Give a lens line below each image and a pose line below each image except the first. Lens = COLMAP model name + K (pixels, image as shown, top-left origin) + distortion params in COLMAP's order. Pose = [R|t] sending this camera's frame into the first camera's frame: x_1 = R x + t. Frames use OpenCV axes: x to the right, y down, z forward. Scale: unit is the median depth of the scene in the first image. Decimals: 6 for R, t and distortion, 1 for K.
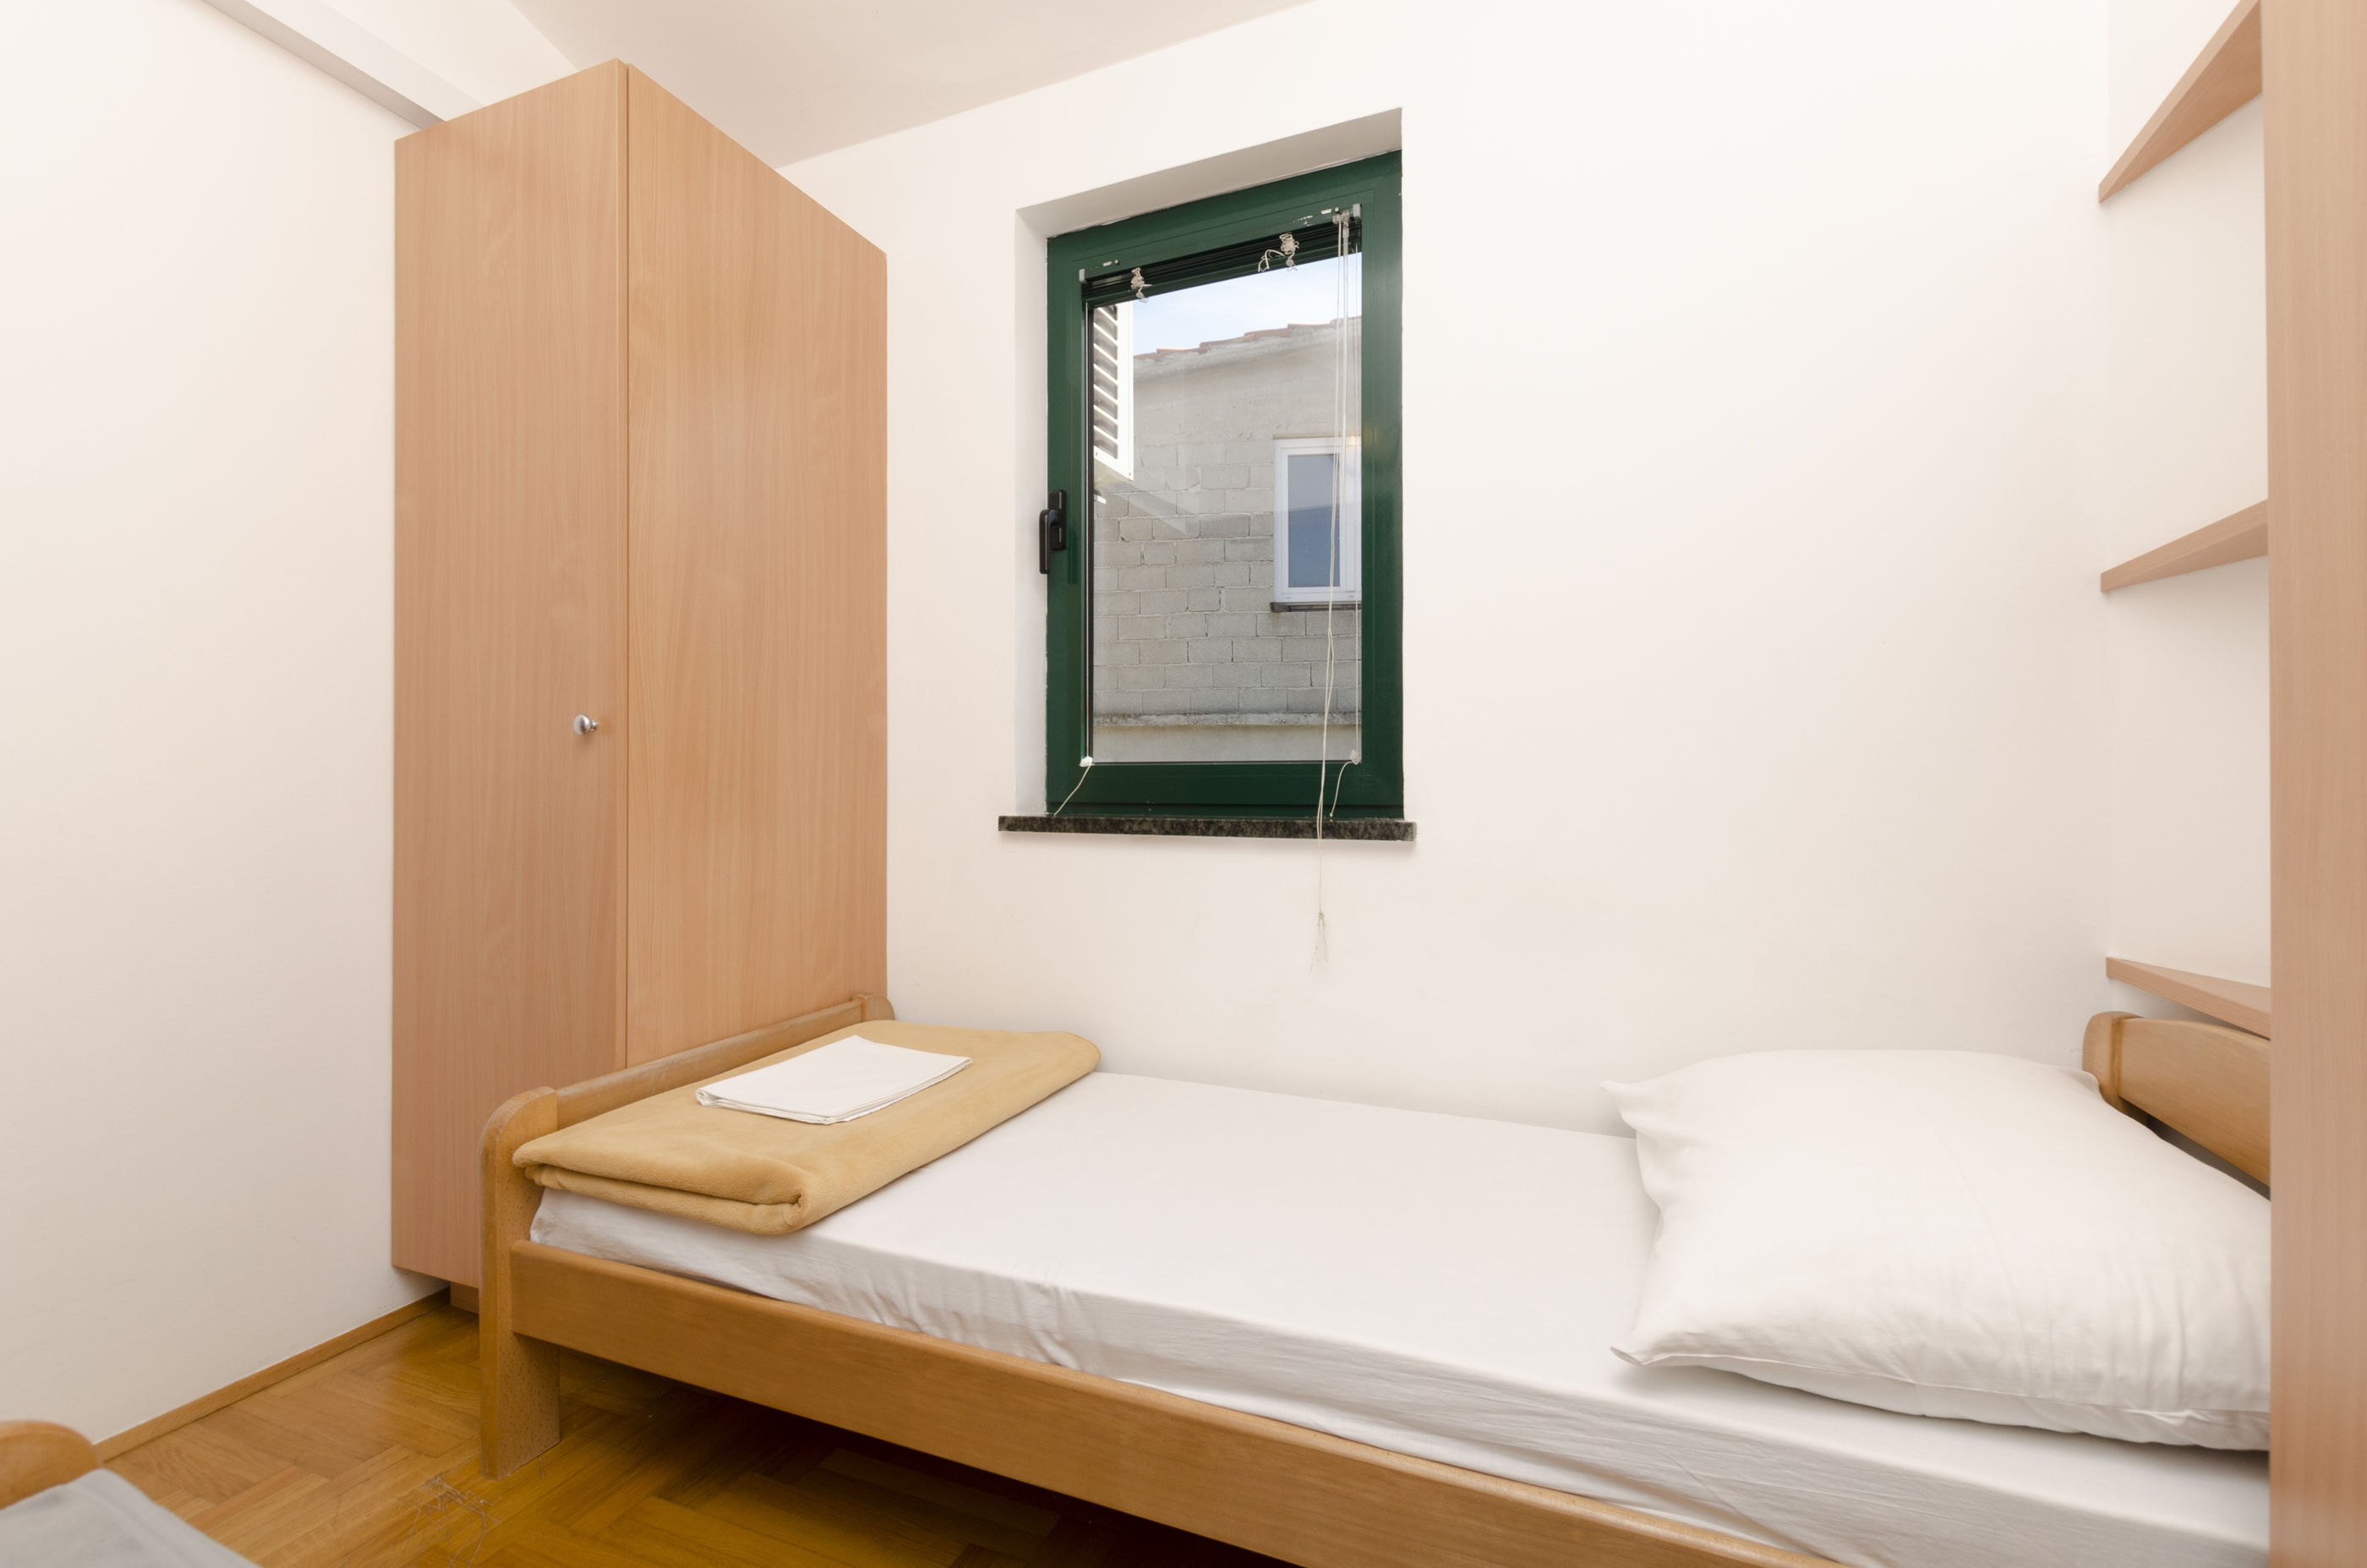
lens RADIAL K [[1045.8, 0, 1191.8], [0, 1045.8, 773.9], [0, 0, 1]] dist [0.012928, -0.004135]
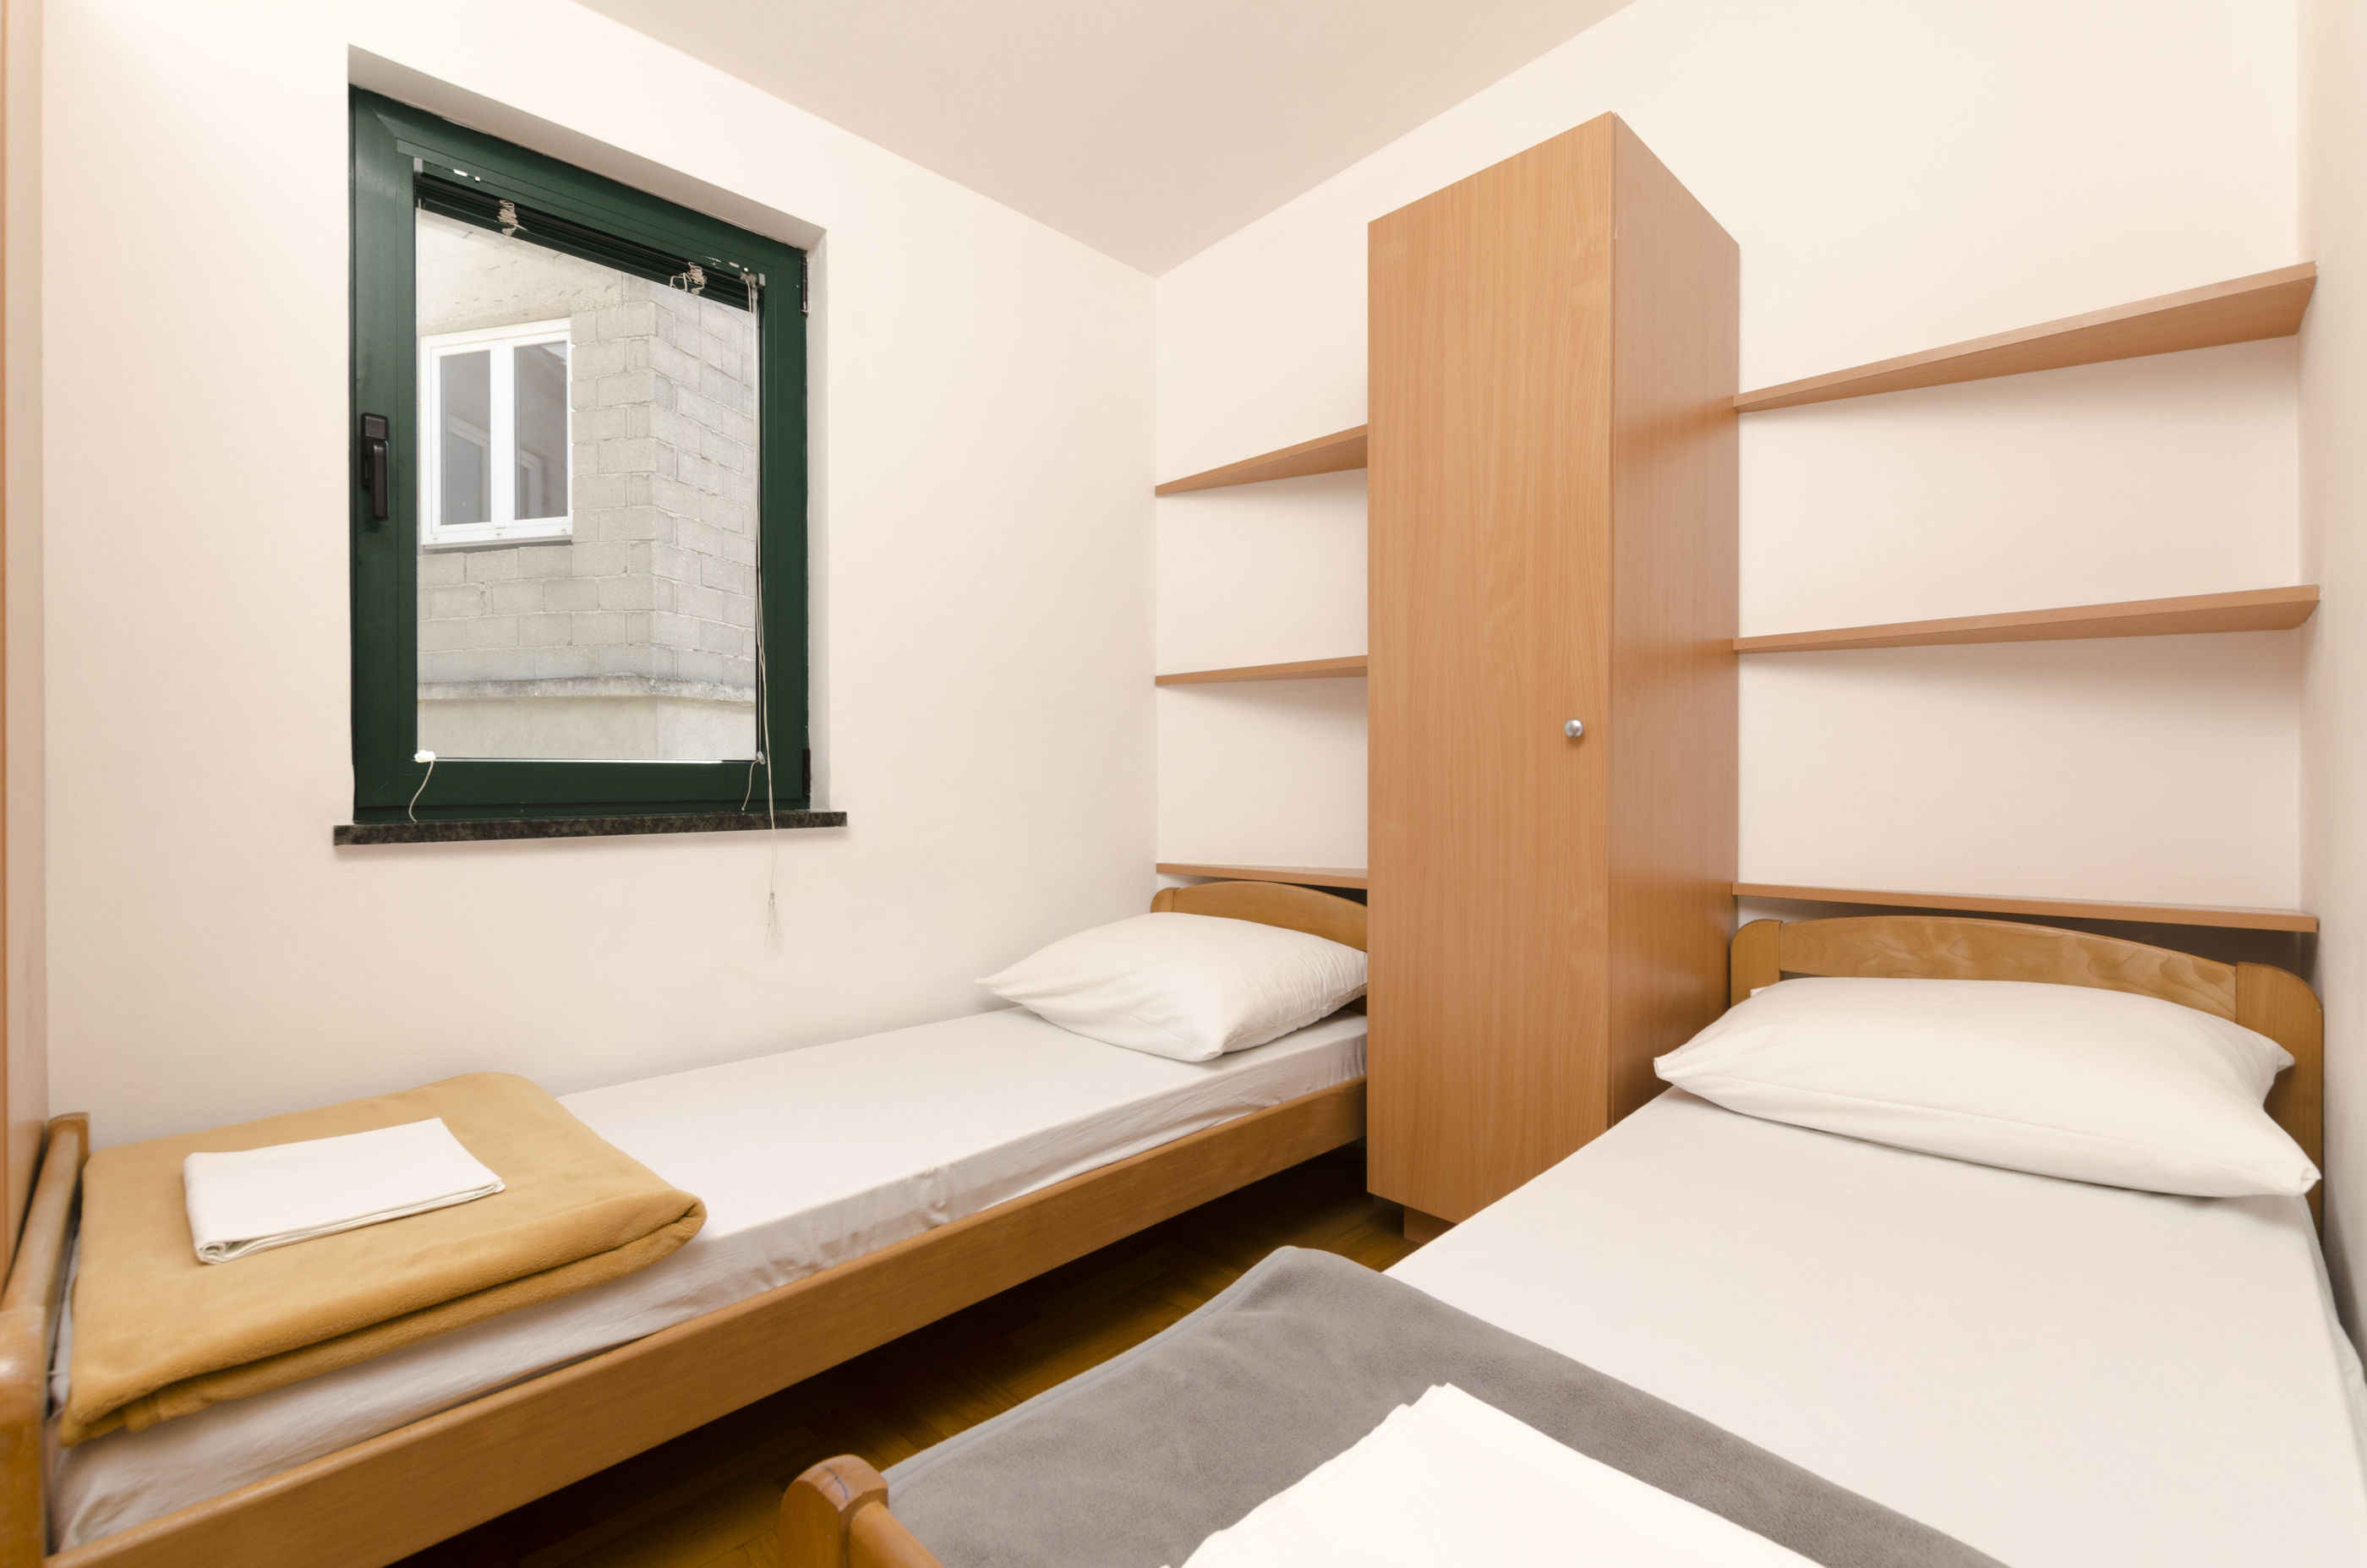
lens RADIAL K [[1045.8, 0, 1197.4], [0, 1045.8, 786.0], [0, 0, 1]] dist [0.012928, -0.004135]
pose [[0.349715, -0.010131, 0.936801, -0.766446], [-0.008871, 0.999861, 0.014125, -0.005940], [-0.936814, -0.013250, 0.349577, 0.151383]]
